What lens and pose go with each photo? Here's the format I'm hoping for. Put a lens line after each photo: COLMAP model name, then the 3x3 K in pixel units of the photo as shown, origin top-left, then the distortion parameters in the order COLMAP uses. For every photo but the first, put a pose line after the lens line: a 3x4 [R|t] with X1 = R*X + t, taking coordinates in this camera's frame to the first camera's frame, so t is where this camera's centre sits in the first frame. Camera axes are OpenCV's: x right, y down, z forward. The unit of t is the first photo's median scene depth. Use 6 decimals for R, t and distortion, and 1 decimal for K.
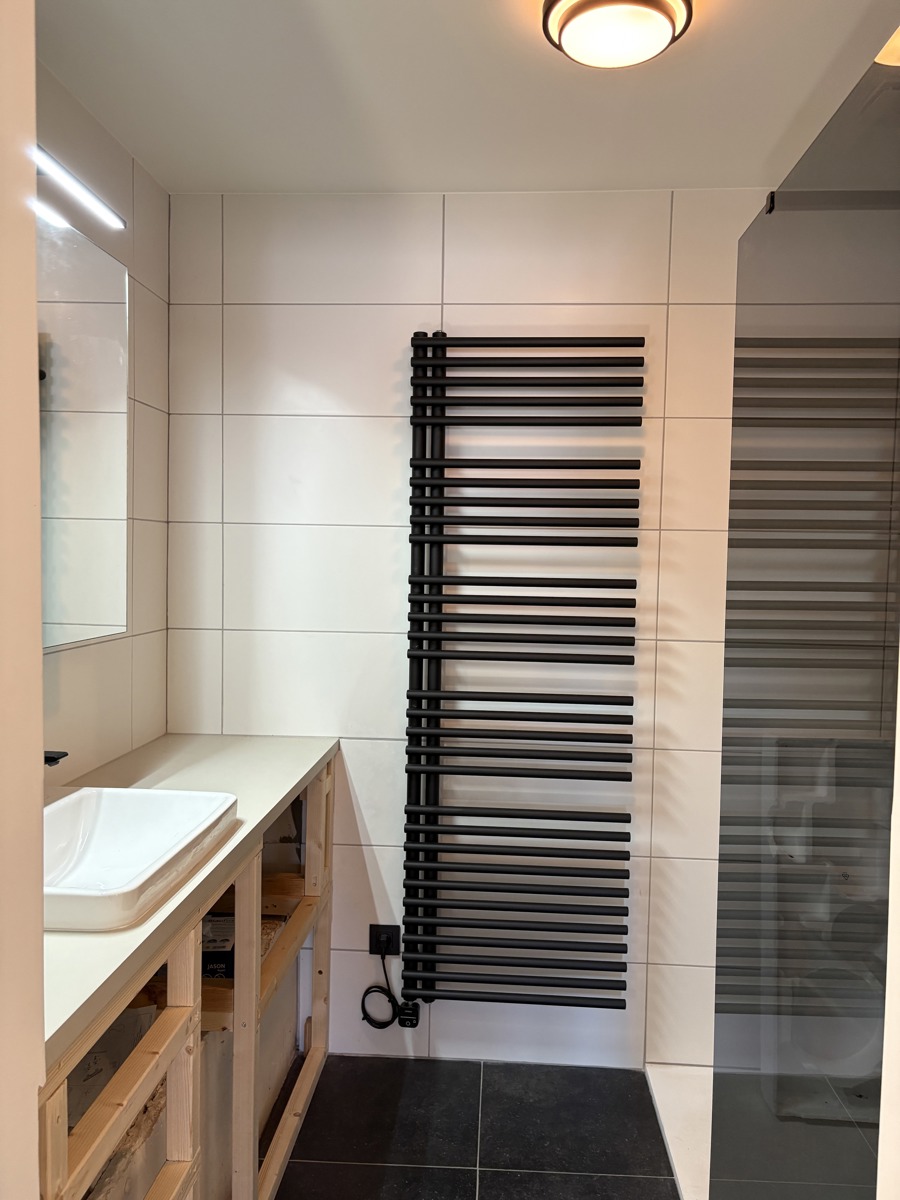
lens RADIAL K [[904.2, 0, 454.2], [0, 904.2, 605.3], [0, 0, 1]] dist [0.051173, -0.055352]
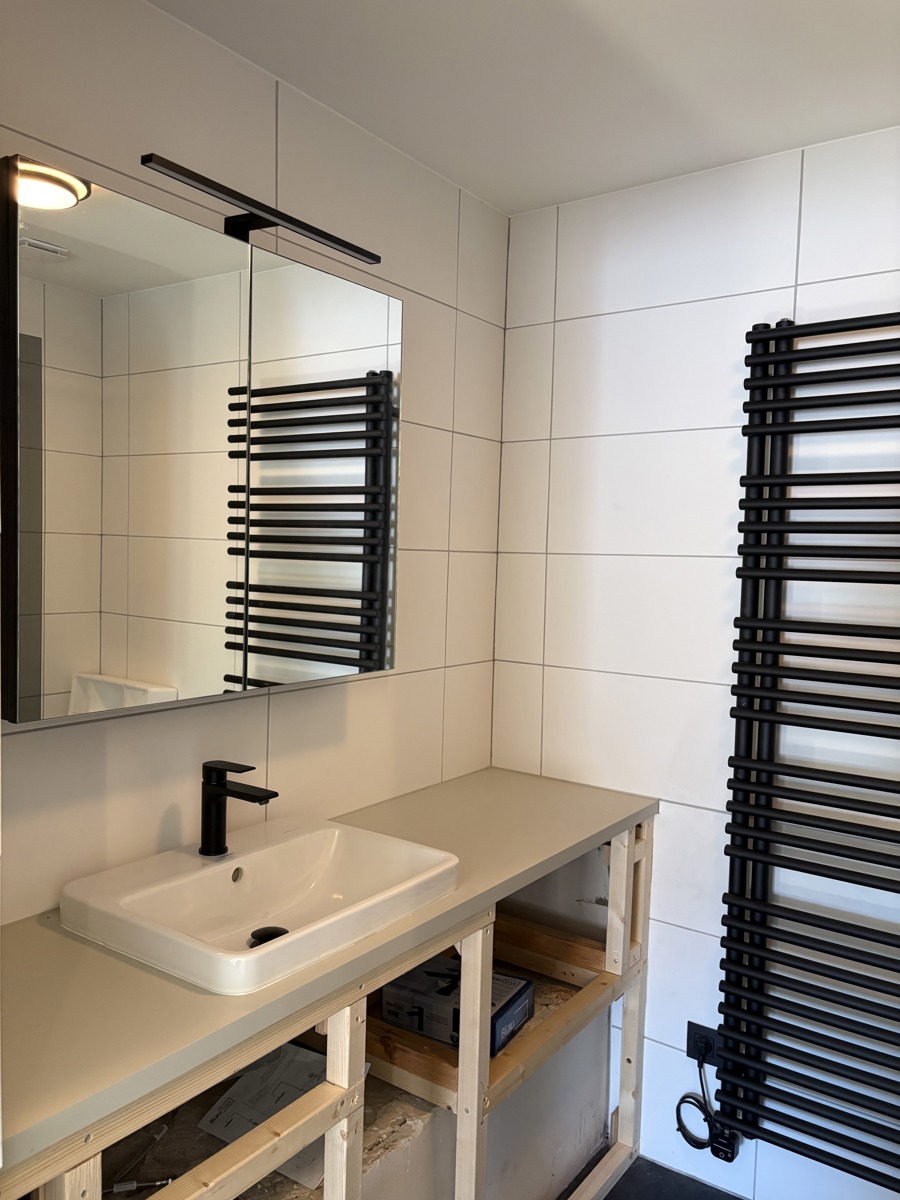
lens RADIAL K [[904.2, 0, 451.3], [0, 904.2, 598.8], [0, 0, 1]] dist [0.051173, -0.055352]
pose [[0.849734, 0.026205, -0.526560, 0.165781], [-0.034960, 0.999366, -0.006681, -0.034133], [0.526051, 0.024086, 0.850112, 0.148208]]
